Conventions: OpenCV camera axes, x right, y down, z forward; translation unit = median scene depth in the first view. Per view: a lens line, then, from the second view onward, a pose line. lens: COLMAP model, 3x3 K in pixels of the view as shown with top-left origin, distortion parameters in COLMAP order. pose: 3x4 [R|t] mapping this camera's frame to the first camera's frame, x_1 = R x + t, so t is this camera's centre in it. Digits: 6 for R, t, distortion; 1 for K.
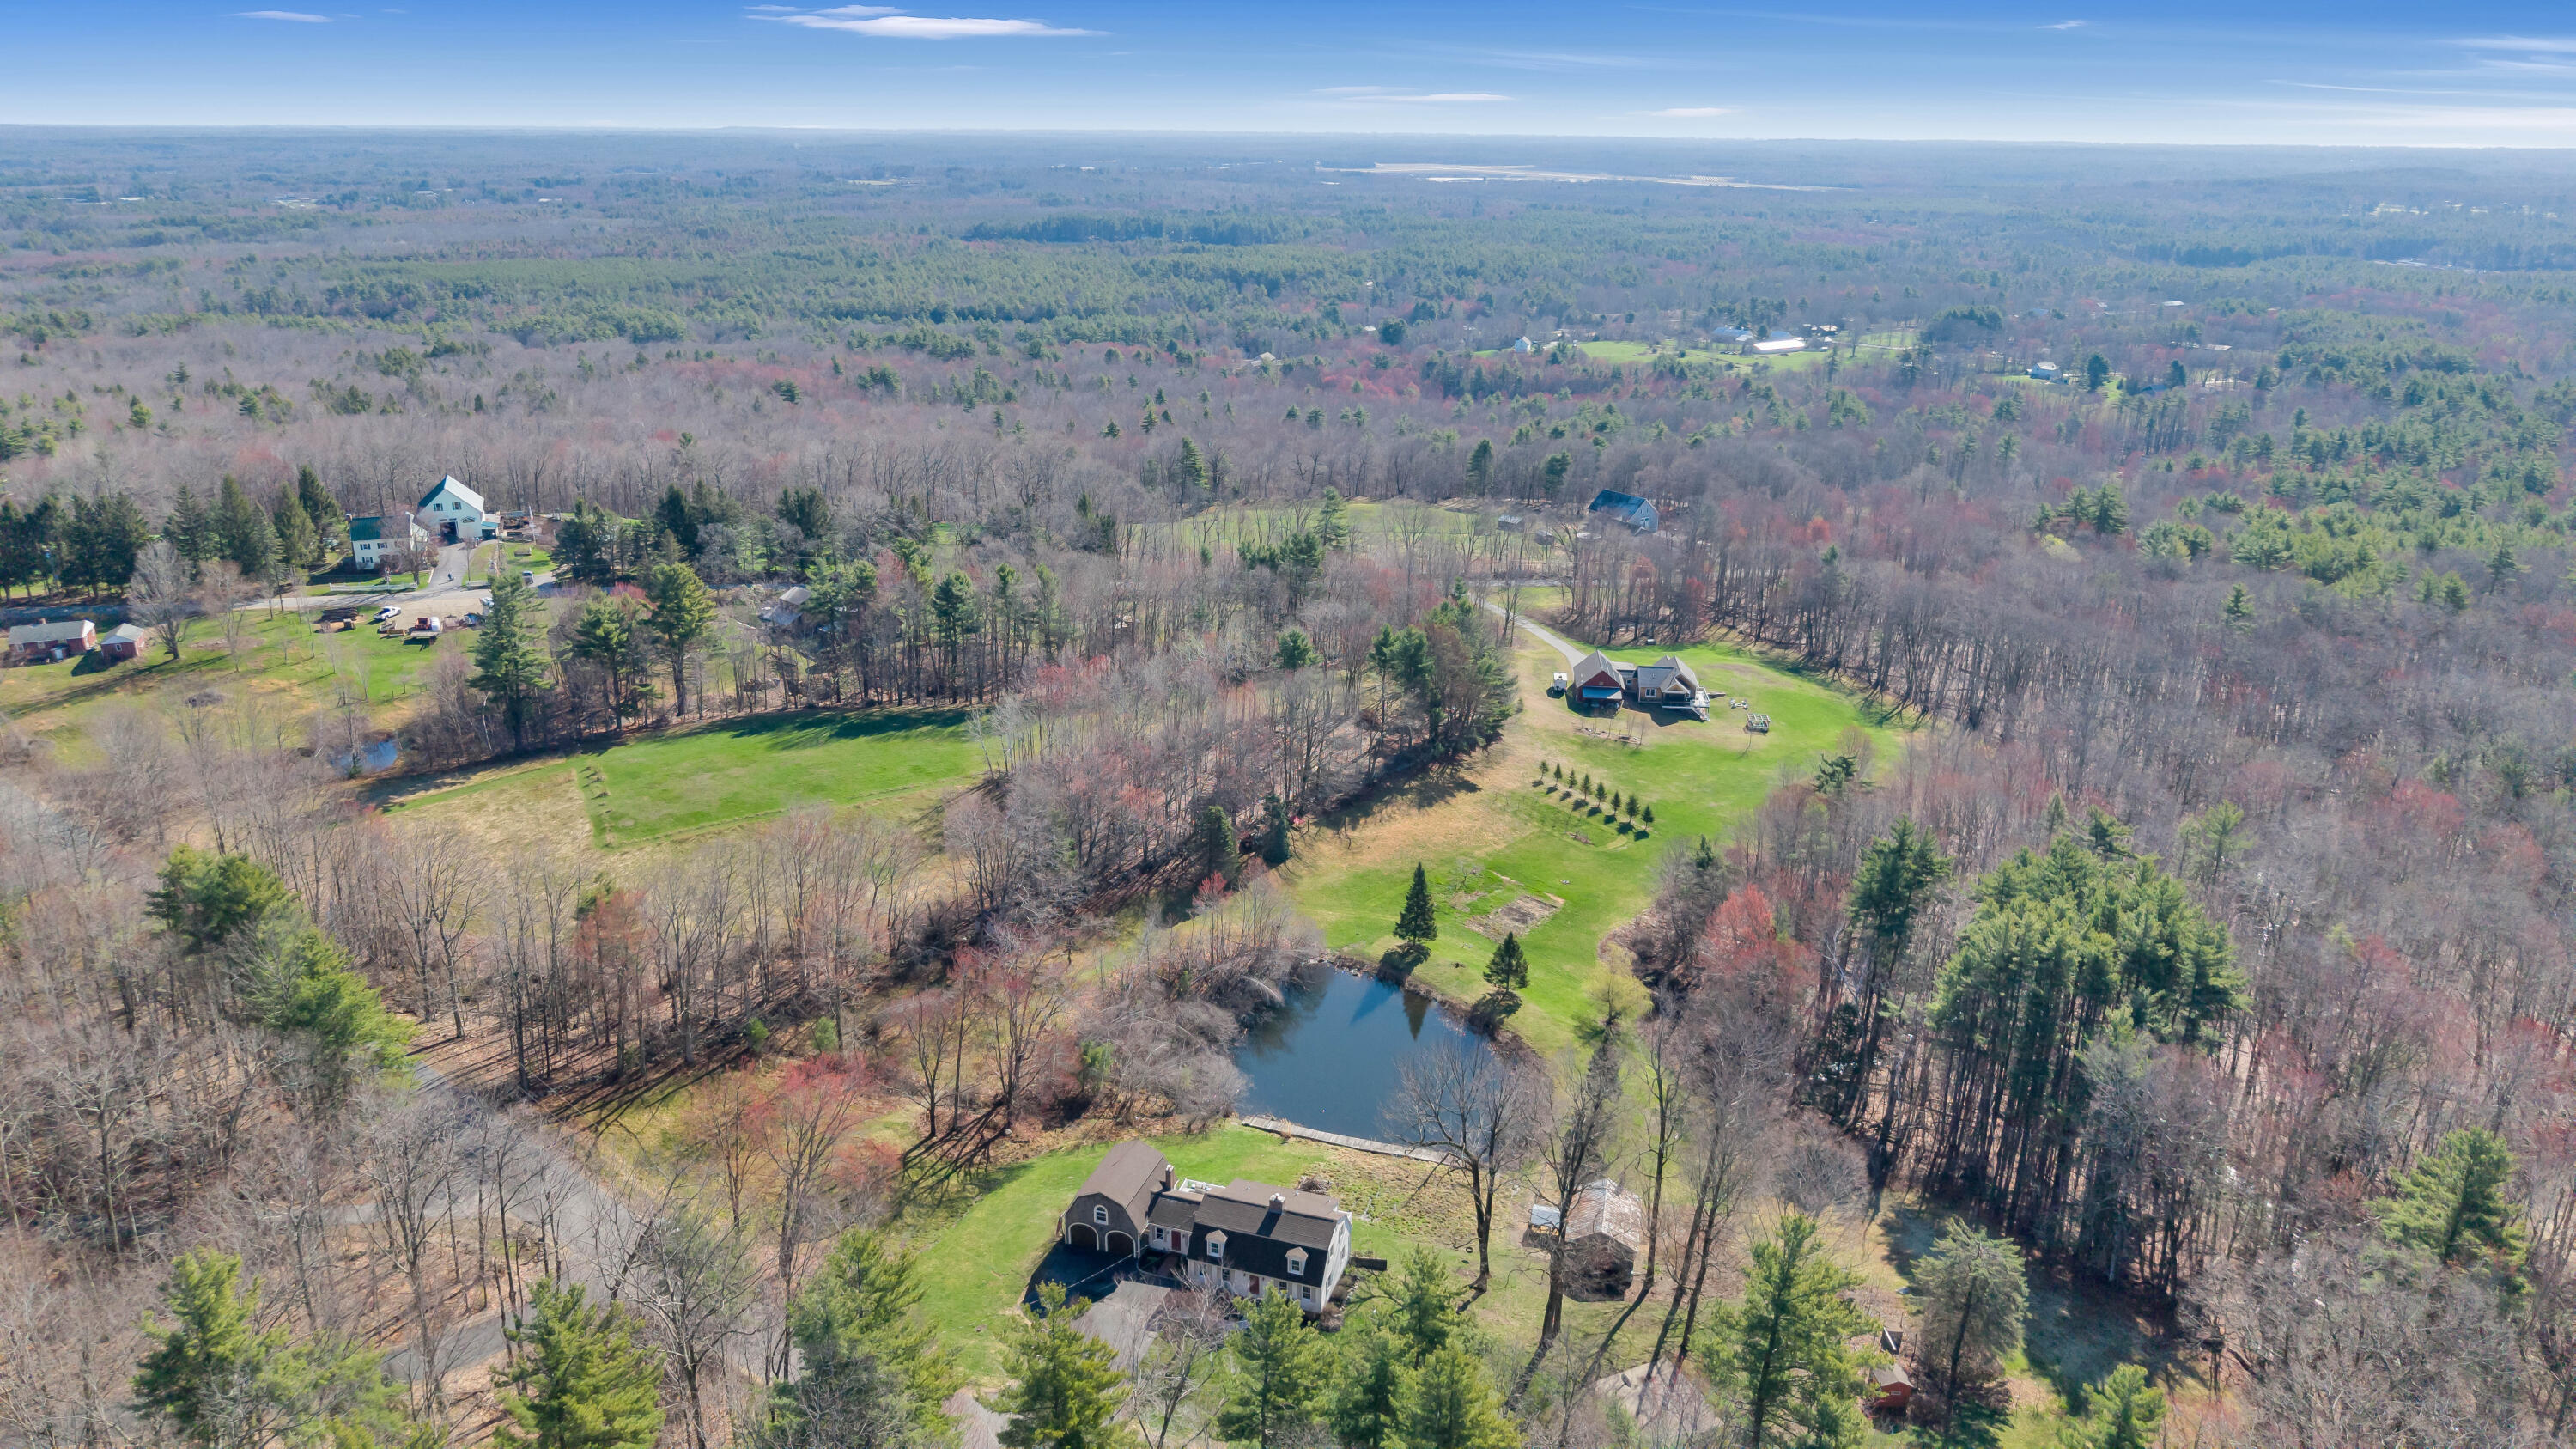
lens RADIAL K [[1792.3, 0, 1288.0], [0, 1792.3, 724.5], [0, 0, 1]] dist [-0.002792, -0.005511]
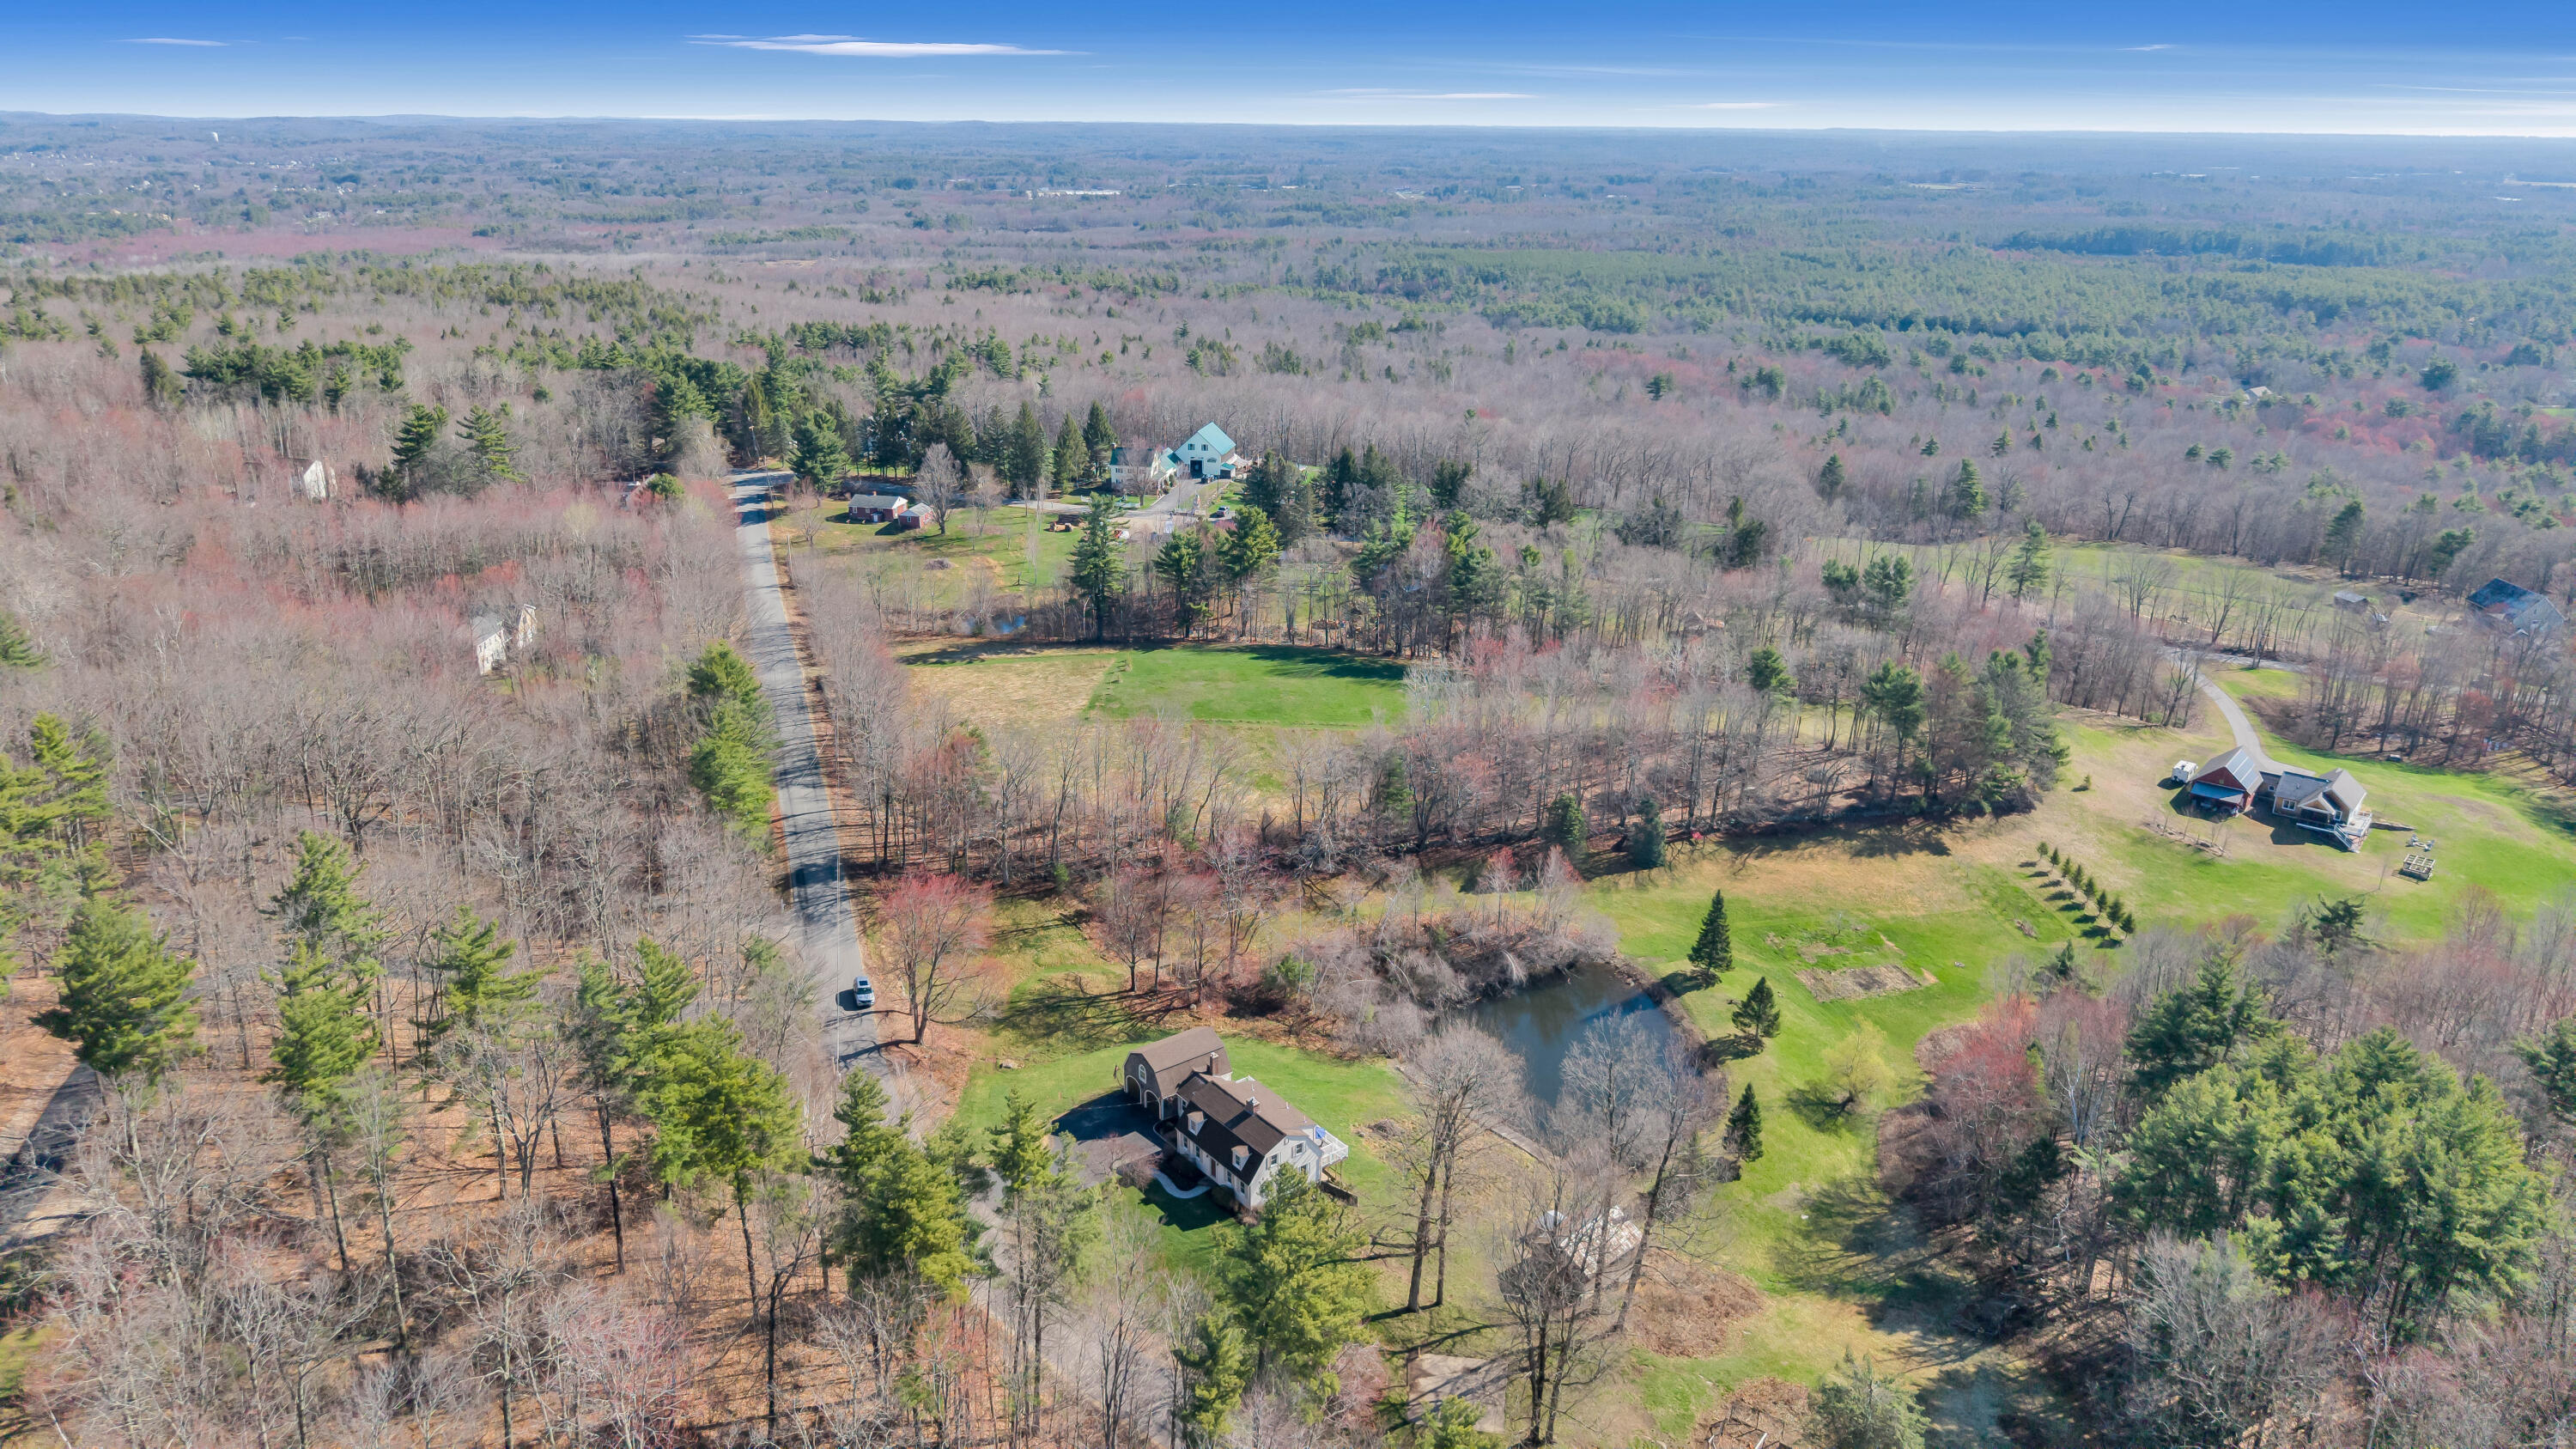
lens RADIAL K [[1792.3, 0, 1288.0], [0, 1792.3, 724.5], [0, 0, 1]] dist [-0.002792, -0.005511]
pose [[0.814240, 0.183395, -0.550799, 0.132227], [-0.183307, 0.981470, 0.055811, -0.007510], [0.550829, 0.055522, 0.832770, 0.014857]]
